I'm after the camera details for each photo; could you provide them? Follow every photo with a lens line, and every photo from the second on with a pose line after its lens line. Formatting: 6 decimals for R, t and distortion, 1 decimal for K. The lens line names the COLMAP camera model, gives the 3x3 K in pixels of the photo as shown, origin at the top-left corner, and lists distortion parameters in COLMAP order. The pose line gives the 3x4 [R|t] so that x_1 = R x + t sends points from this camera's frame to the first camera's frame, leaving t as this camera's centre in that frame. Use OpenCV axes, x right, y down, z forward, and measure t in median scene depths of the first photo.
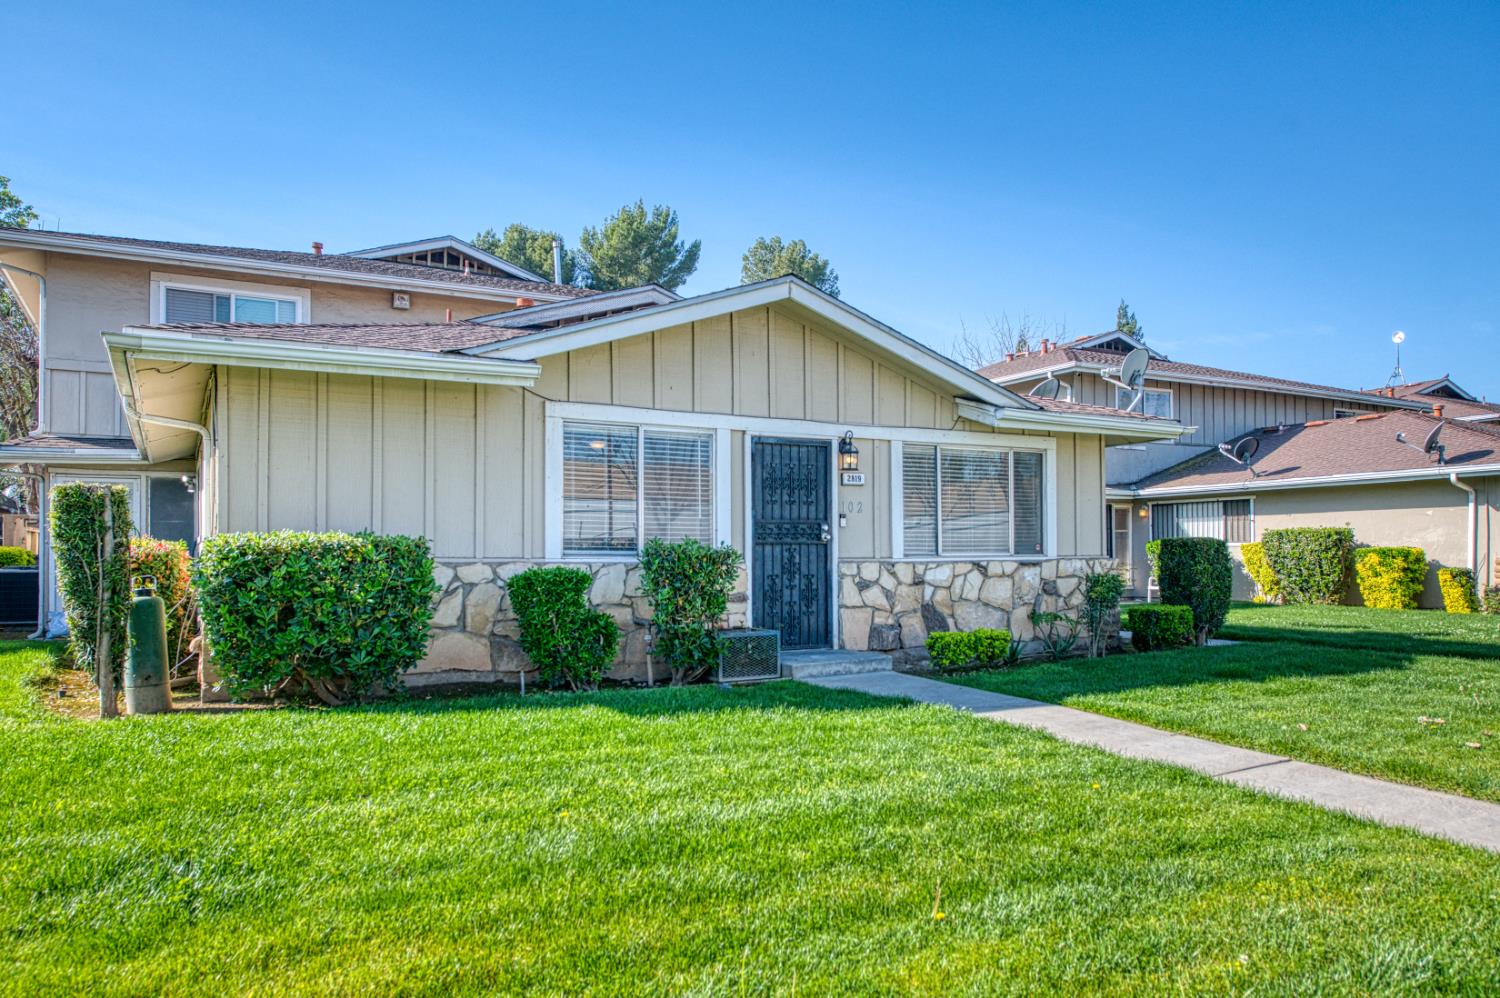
lens RADIAL K [[1038.5, 0, 748.9], [0, 1038.5, 535.2], [0, 0, 1]] dist [-0.001974, -0.000808]
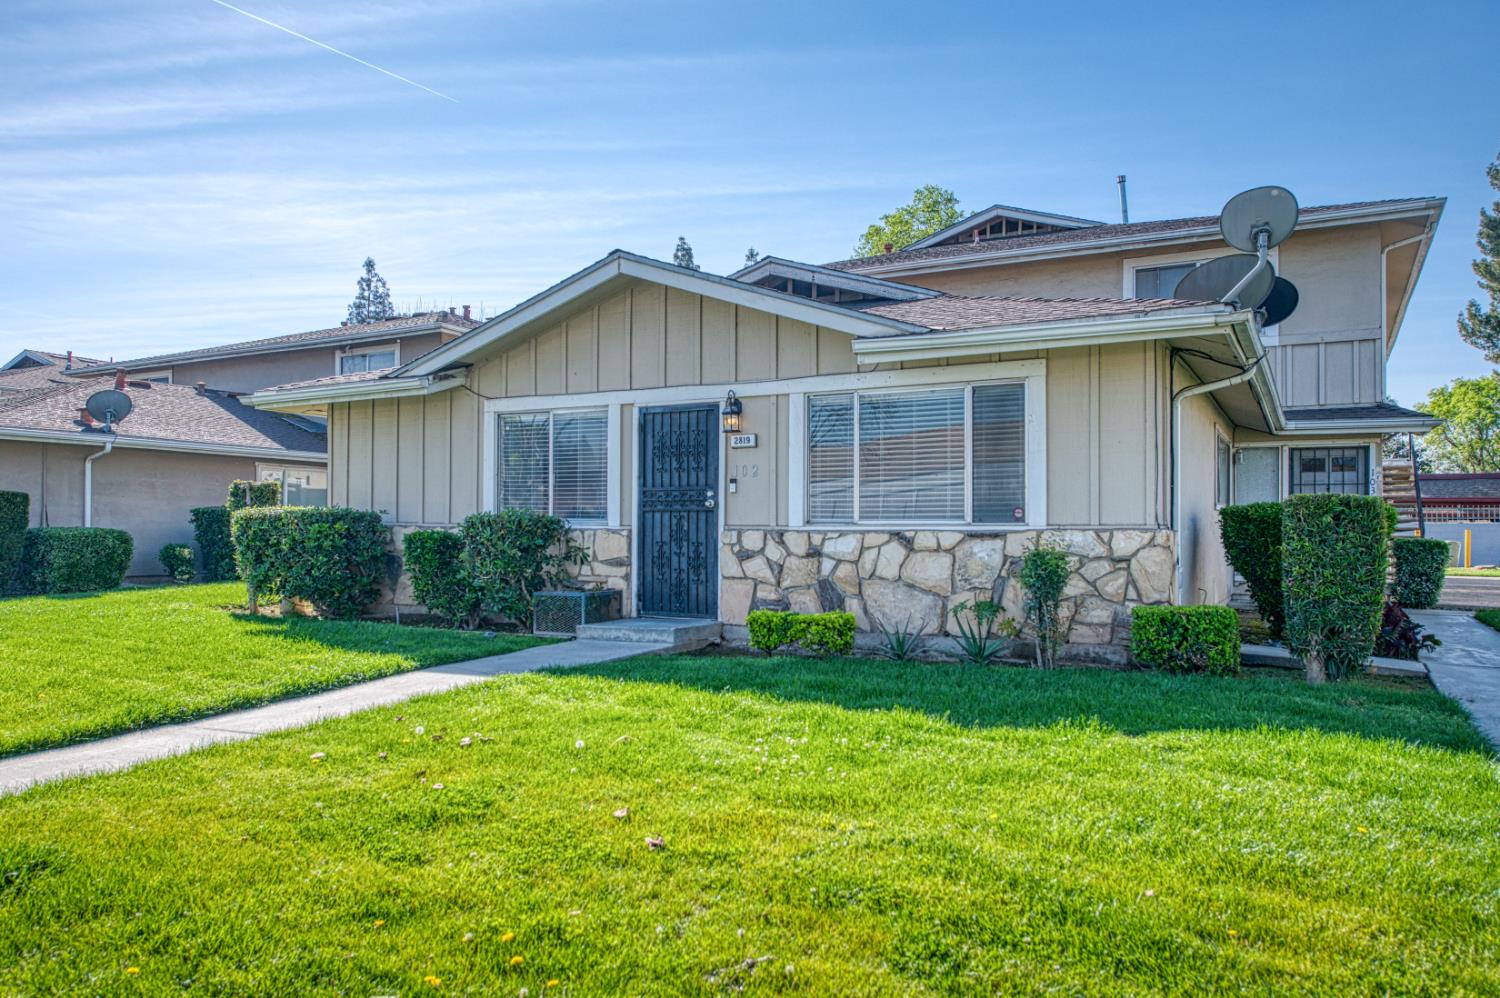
lens RADIAL K [[1070.2, 0, 751.0], [0, 1070.2, 502.3], [0, 0, 1]] dist [-0.001529, -0.000288]
pose [[0.521916, -0.012909, -0.852899, 0.917315], [0.012583, 0.999893, -0.007434, 0.008179], [0.852904, -0.006852, 0.522022, 0.500498]]
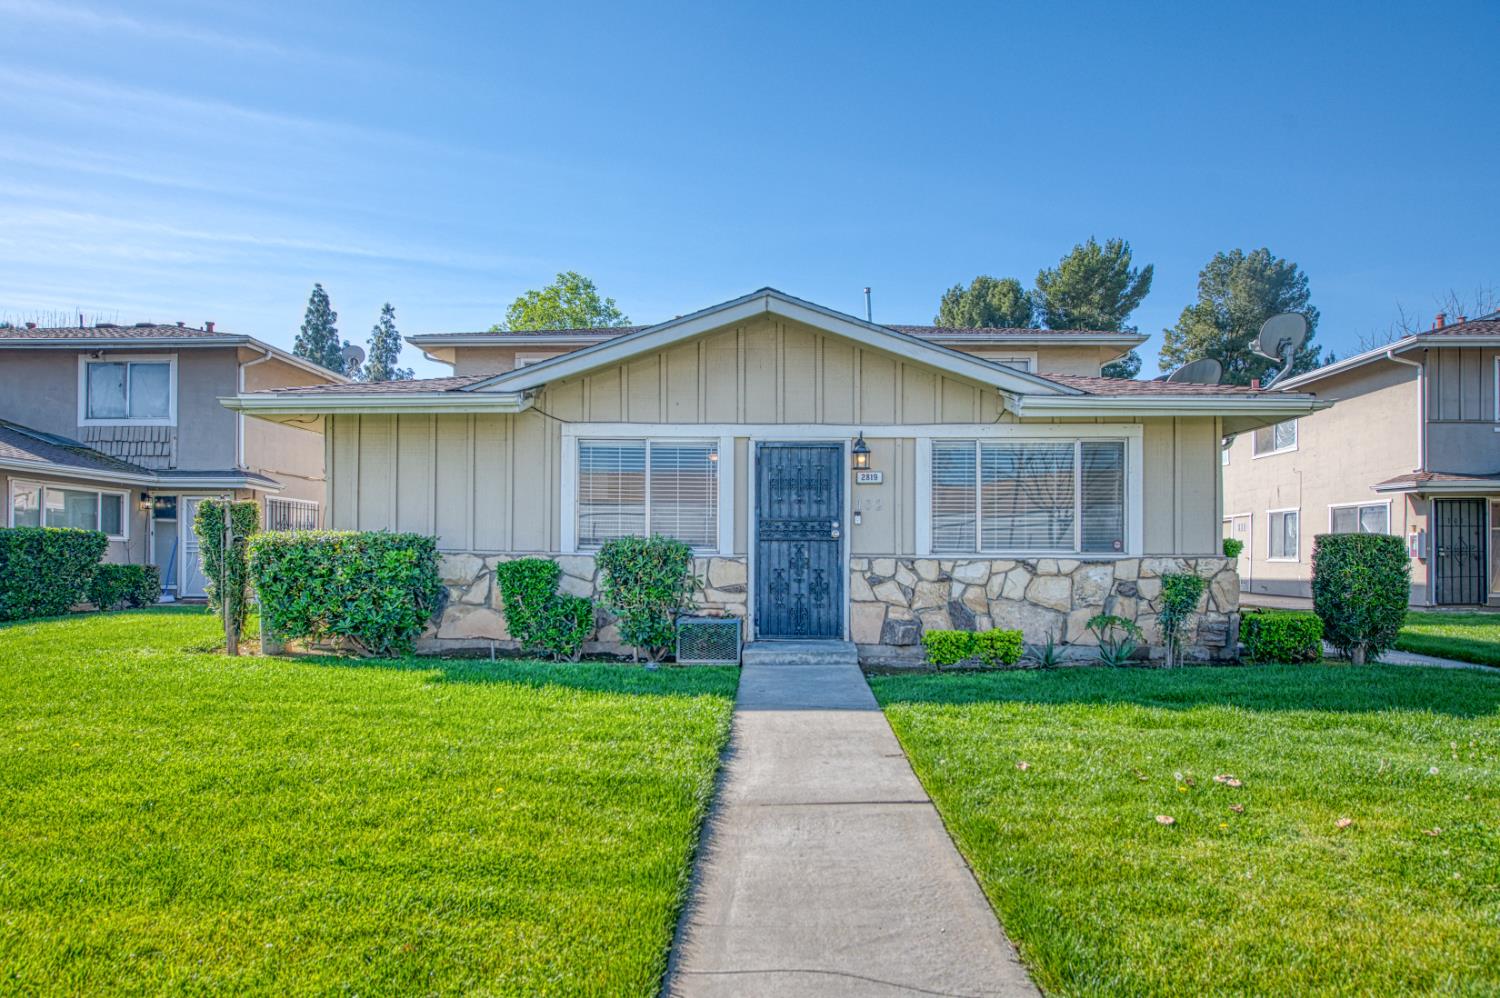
lens RADIAL K [[857.6, 0, 766.4], [0, 857.6, 545.9], [0, 0, 1]] dist [-0.004448, 0.000292]
pose [[0.861227, 0.001571, -0.508219, 0.442813], [0.002243, 0.999974, 0.006891, 0.007606], [0.508216, -0.007074, 0.861200, 0.211975]]
